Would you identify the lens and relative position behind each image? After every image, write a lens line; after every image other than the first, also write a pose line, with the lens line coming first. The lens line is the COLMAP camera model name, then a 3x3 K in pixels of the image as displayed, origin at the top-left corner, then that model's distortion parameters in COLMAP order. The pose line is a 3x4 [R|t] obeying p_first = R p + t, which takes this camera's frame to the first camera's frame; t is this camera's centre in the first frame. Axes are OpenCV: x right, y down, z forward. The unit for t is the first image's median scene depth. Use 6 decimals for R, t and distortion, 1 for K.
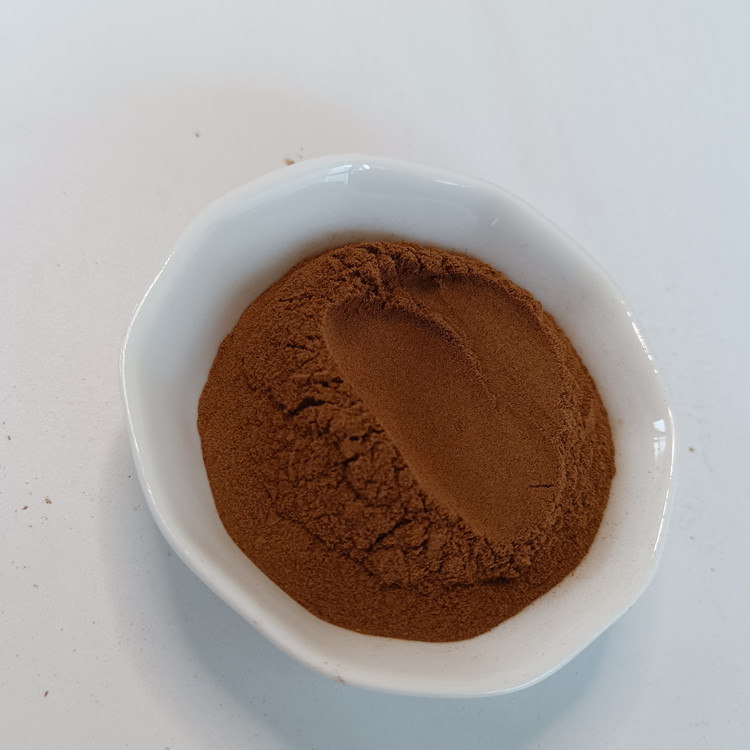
lens RADIAL K [[840.7, 0, 377.2], [0, 840.7, 374.4], [0, 0, 1]] dist [0.059069, -0.395680]
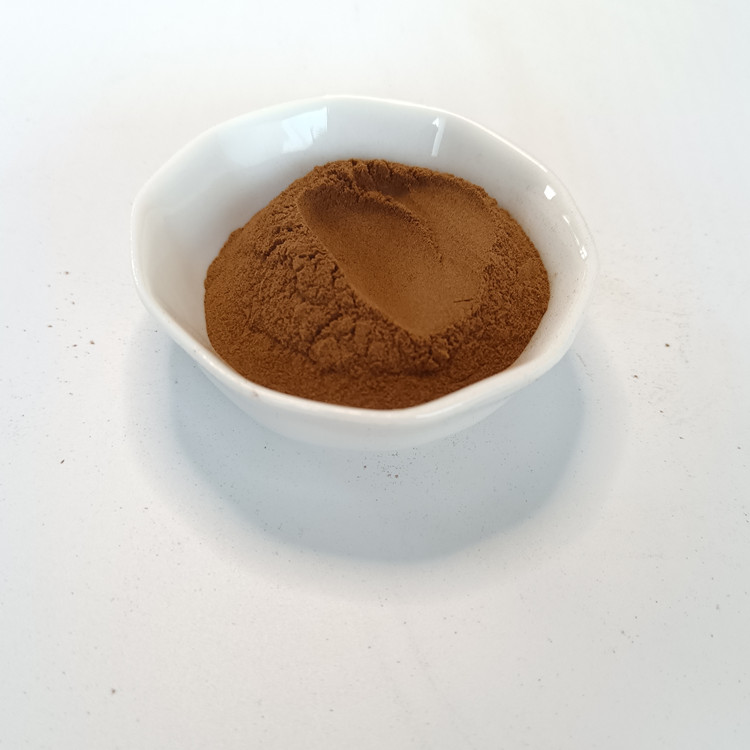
lens RADIAL K [[840.7, 0, 377.2], [0, 840.7, 374.4], [0, 0, 1]] dist [0.059069, -0.395680]
pose [[0.972003, -0.039311, -0.231658, 0.361882], [-0.018803, 0.969730, -0.243455, 0.544978], [0.234216, 0.240994, 0.941841, -0.122656]]
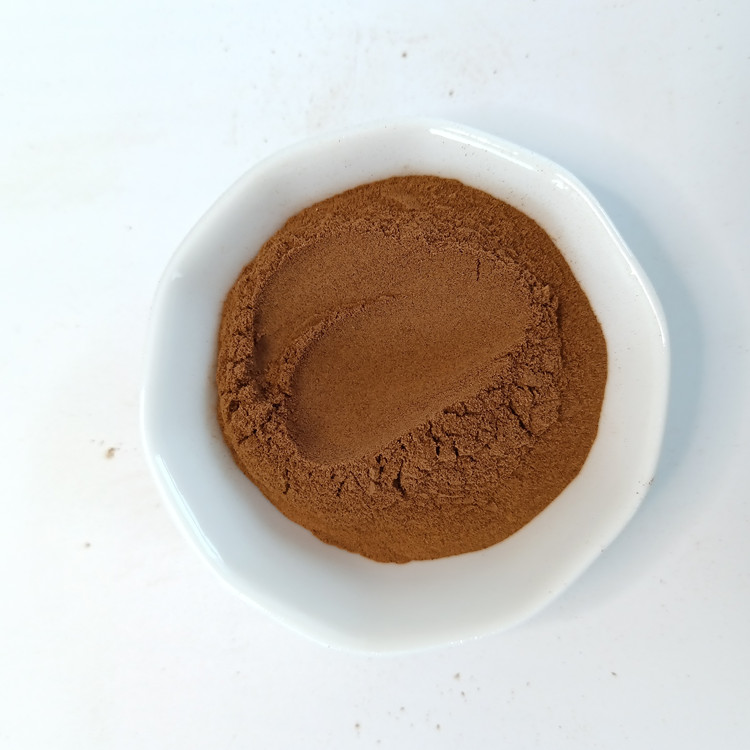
lens RADIAL K [[840.7, 0, 377.2], [0, 840.7, 374.4], [0, 0, 1]] dist [0.059069, -0.395680]
pose [[0.041926, -0.976085, -0.213309, 0.300176], [0.964437, -0.016227, 0.263814, -0.288402], [-0.260966, -0.216784, 0.940692, -0.004776]]
